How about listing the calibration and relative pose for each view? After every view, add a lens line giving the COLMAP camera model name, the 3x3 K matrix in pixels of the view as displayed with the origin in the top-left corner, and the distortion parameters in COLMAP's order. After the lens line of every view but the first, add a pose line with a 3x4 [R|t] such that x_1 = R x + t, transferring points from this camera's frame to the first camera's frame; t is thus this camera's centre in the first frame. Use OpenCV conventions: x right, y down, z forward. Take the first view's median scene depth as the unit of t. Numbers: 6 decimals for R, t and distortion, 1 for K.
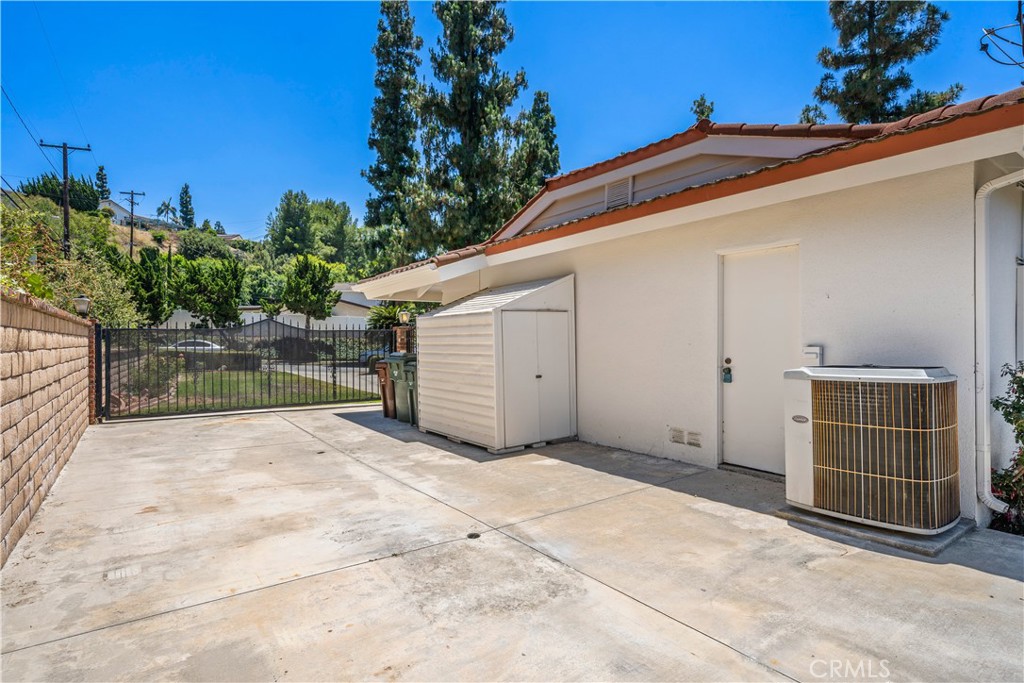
lens RADIAL K [[523.3, 0, 511.2], [0, 523.3, 337.9], [0, 0, 1]] dist [-0.002967, 0.002454]
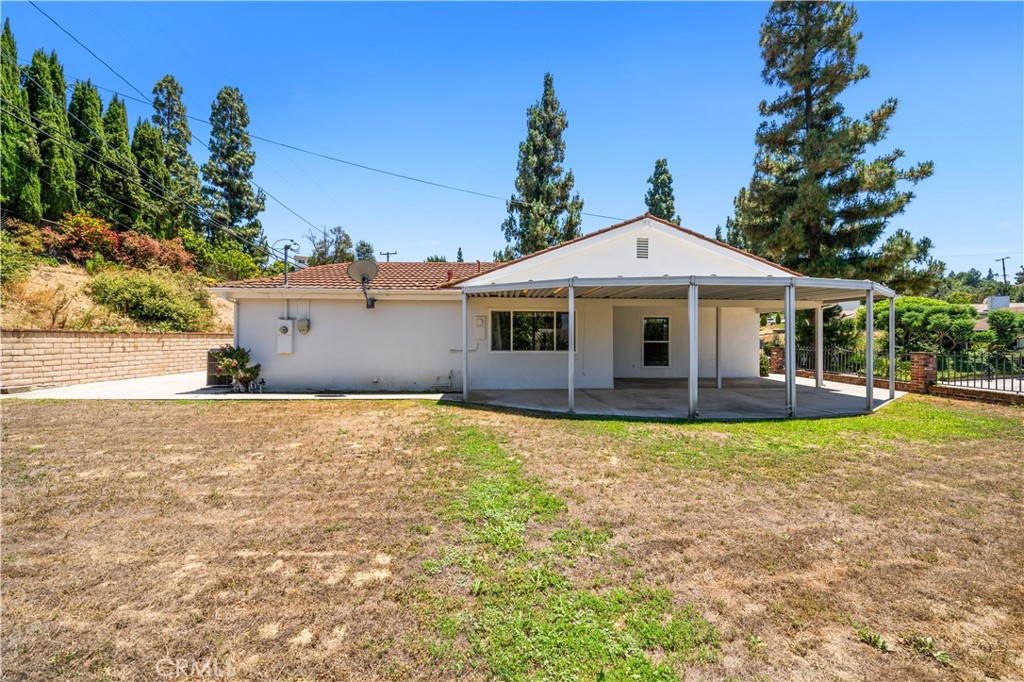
lens RADIAL K [[354.9, 0, 510.2], [0, 354.9, 338.2], [0, 0, 1]] dist [-0.006615, -0.000384]
pose [[0.840970, 0.003982, -0.541067, 0.229772], [-0.001606, 0.999987, 0.004864, -0.002324], [0.541079, -0.003222, 0.840966, -0.004275]]
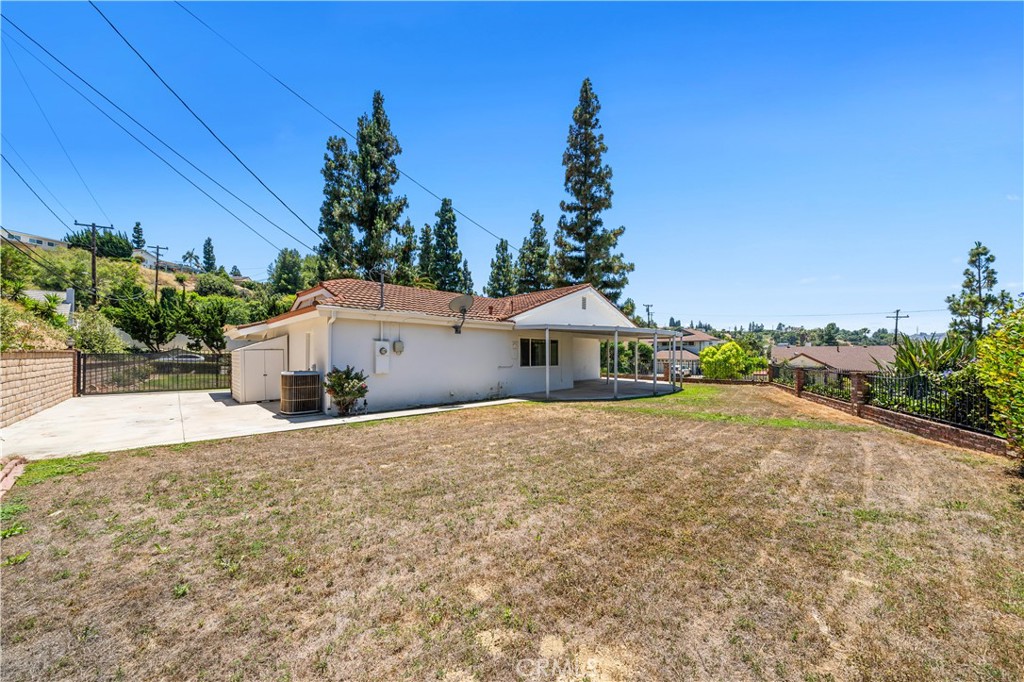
lens RADIAL K [[354.9, 0, 513.4], [0, 354.9, 350.3], [0, 0, 1]] dist [-0.006615, -0.000384]
pose [[0.988823, 0.009476, 0.148793, 0.101144], [-0.008610, 0.999942, -0.006463, -0.004685], [-0.148846, 0.005109, 0.988847, -0.092477]]
